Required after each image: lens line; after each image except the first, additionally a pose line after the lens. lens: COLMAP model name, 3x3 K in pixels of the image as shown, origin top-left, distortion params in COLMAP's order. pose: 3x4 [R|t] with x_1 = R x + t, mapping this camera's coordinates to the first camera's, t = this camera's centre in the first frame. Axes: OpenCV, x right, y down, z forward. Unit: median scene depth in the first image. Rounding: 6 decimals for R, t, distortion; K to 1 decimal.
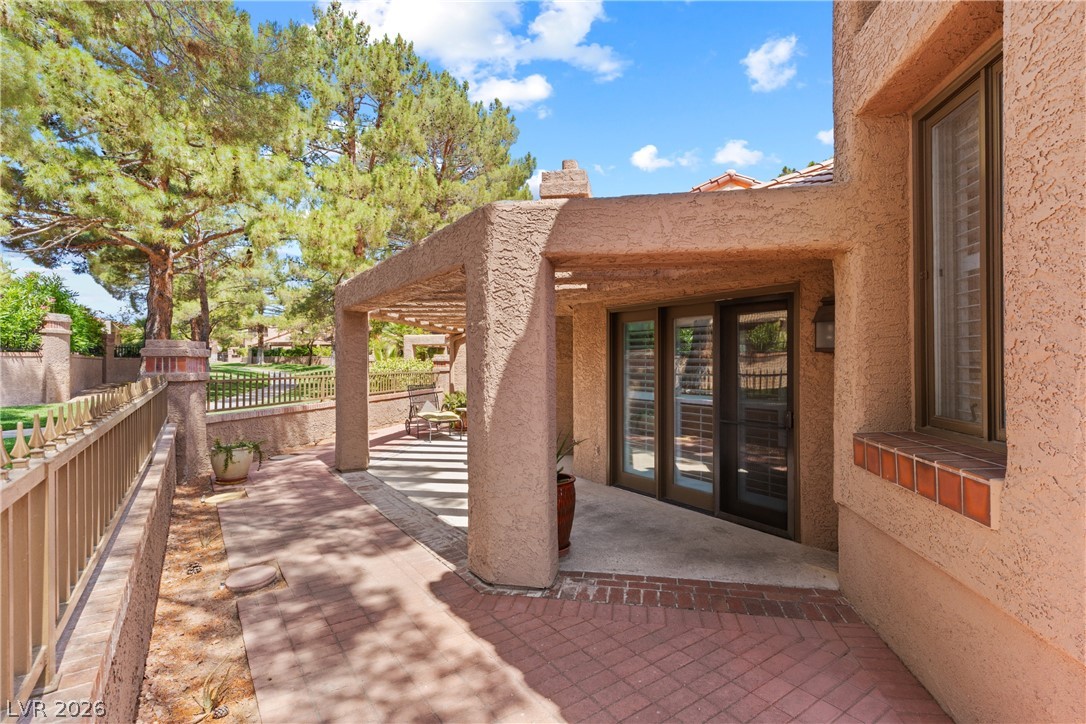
lens RADIAL K [[513.9, 0, 540.0], [0, 513.9, 360.5], [0, 0, 1]] dist [0.002352, 0.000118]
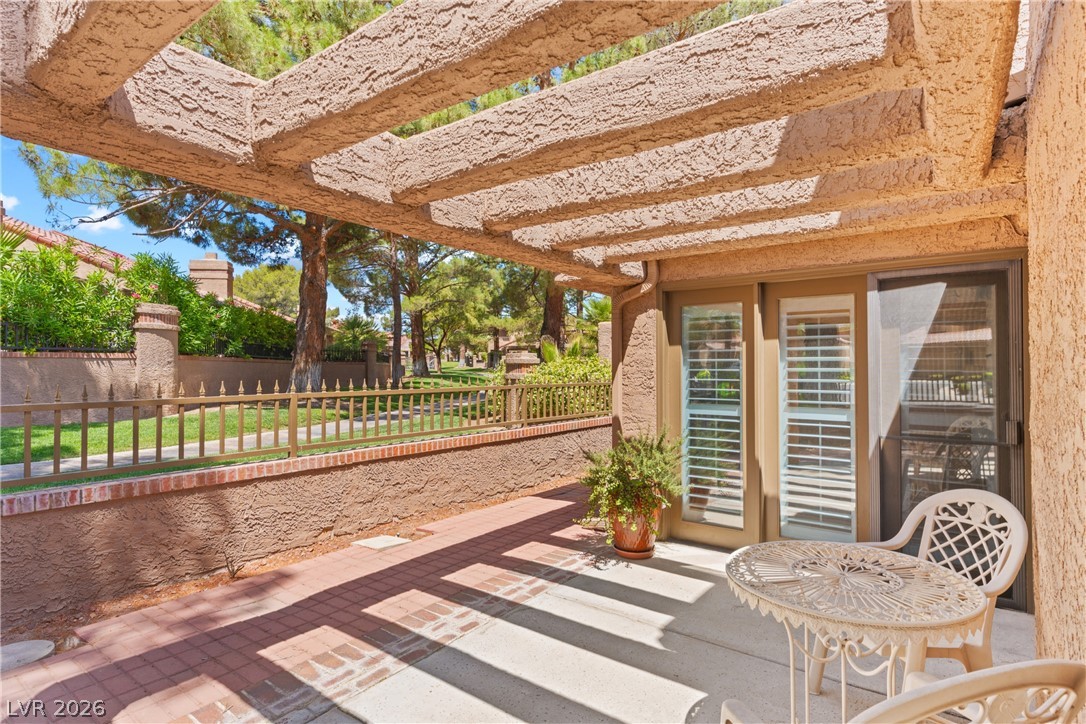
lens RADIAL K [[554.2, 0, 548.4], [0, 554.2, 361.4], [0, 0, 1]] dist [-0.005910, 0.001381]
pose [[0.895339, -0.006518, -0.445338, -0.028671], [0.002754, 0.999955, -0.009100, 0.006183], [0.445377, 0.006921, 0.895316, 0.525397]]
